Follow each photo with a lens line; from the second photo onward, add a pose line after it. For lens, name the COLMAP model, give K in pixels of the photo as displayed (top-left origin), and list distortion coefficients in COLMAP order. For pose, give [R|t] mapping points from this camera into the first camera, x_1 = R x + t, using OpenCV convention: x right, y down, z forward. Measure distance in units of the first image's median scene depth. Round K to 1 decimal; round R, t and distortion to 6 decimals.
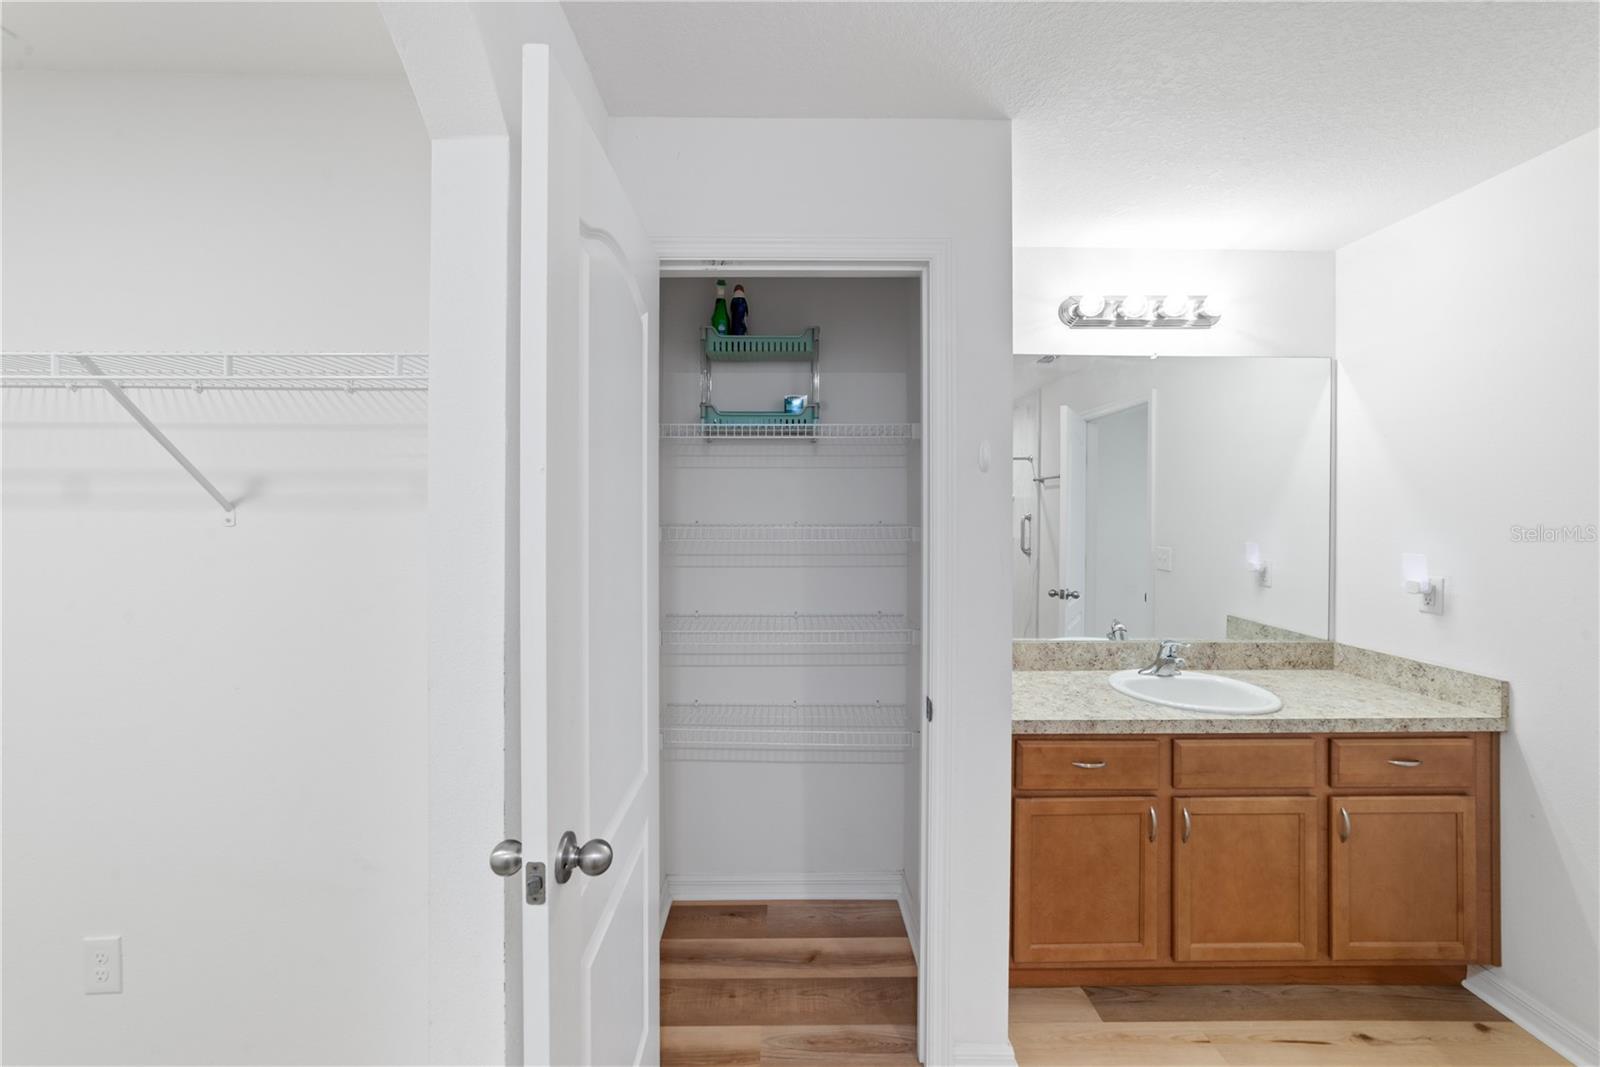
lens RADIAL K [[618.0, 0, 791.4], [0, 618.0, 515.3], [0, 0, 1]] dist [-0.018900, 0.006916]
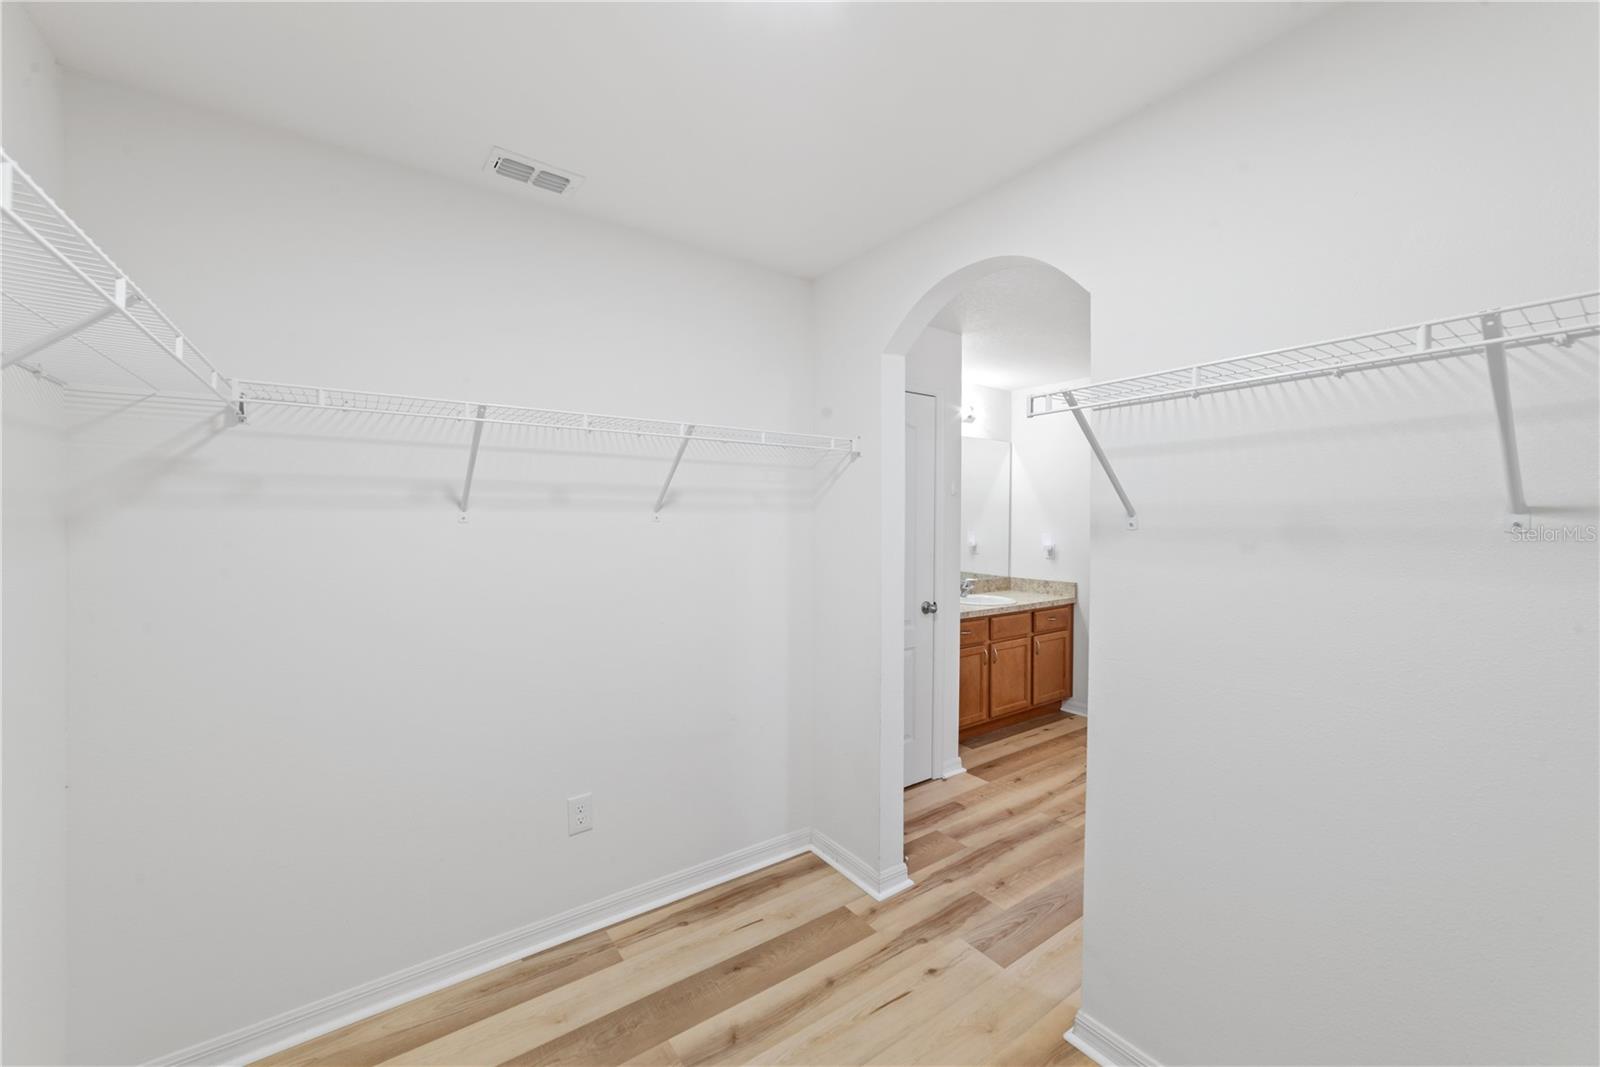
lens RADIAL K [[618.0, 0, 793.4], [0, 618.0, 529.7], [0, 0, 1]] dist [-0.018900, 0.006916]
pose [[0.821340, -0.009303, 0.570363, -1.224983], [-0.000804, 0.999847, 0.017466, 0.008588], [-0.570439, -0.014805, 0.821207, -0.416357]]
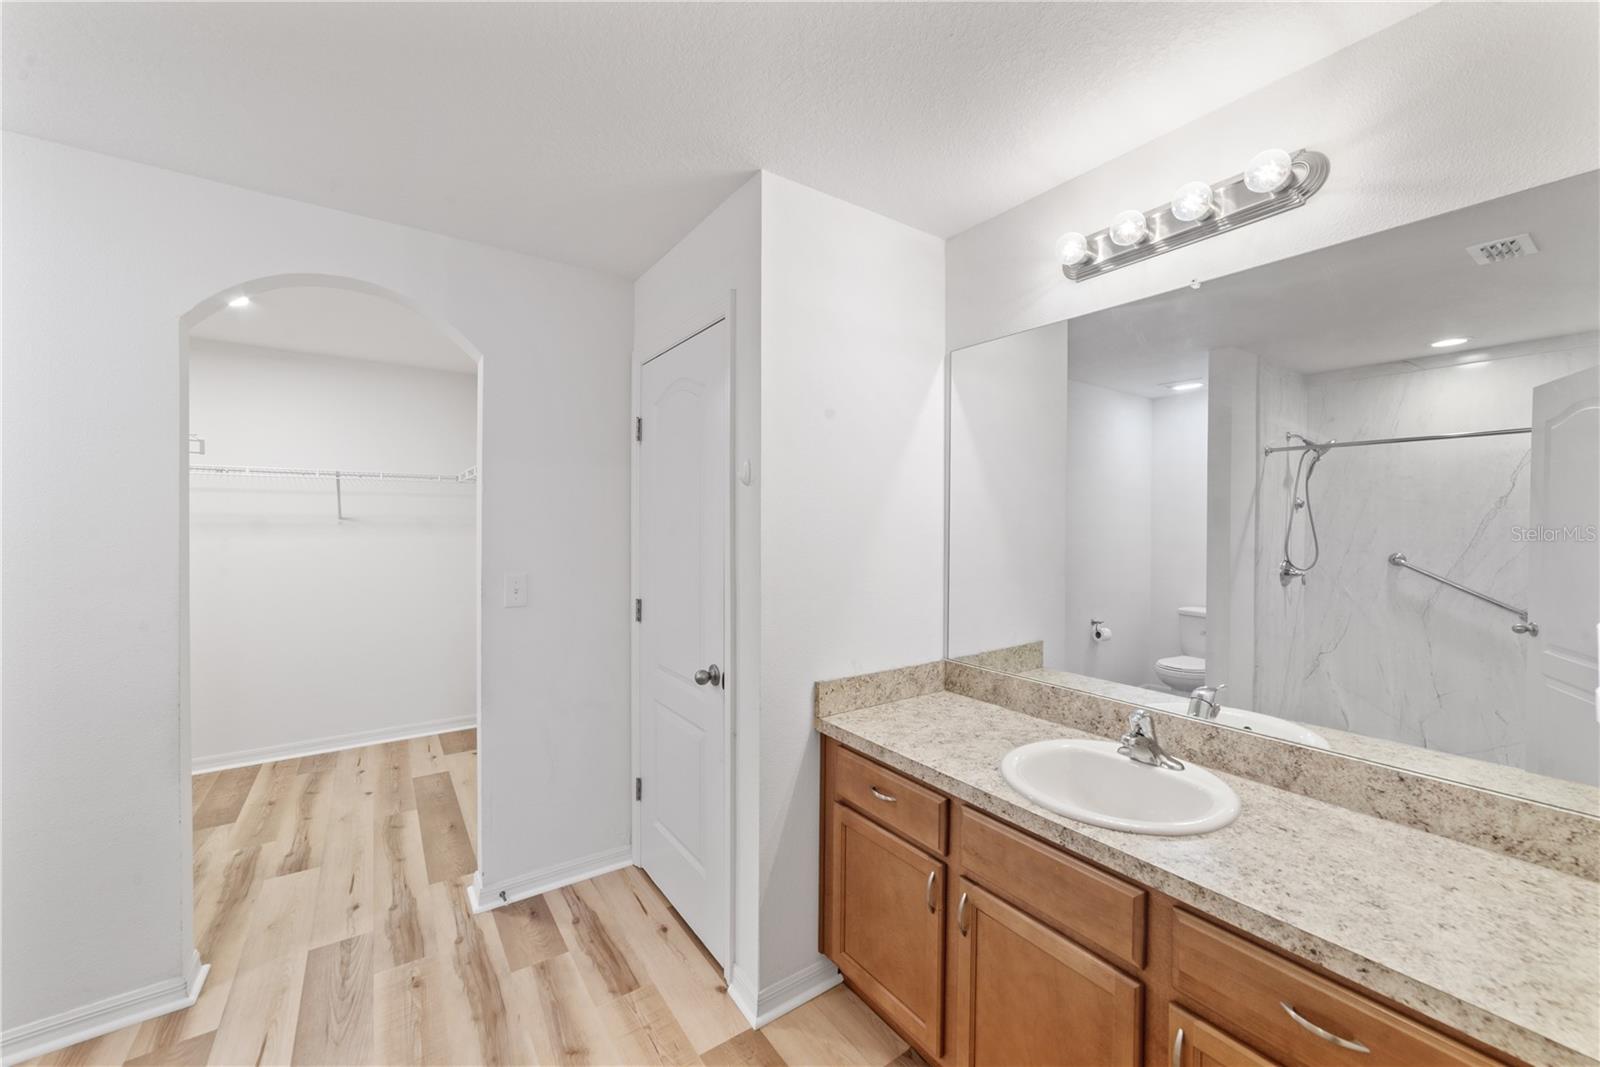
lens RADIAL K [[618.0, 0, 798.6], [0, 618.0, 536.2], [0, 0, 1]] dist [-0.018900, 0.006916]
pose [[0.565825, 0.020108, -0.824280, 1.156357], [-0.006071, 0.999777, 0.020221, 0.000022], [0.824503, -0.006437, 0.565821, 0.370178]]
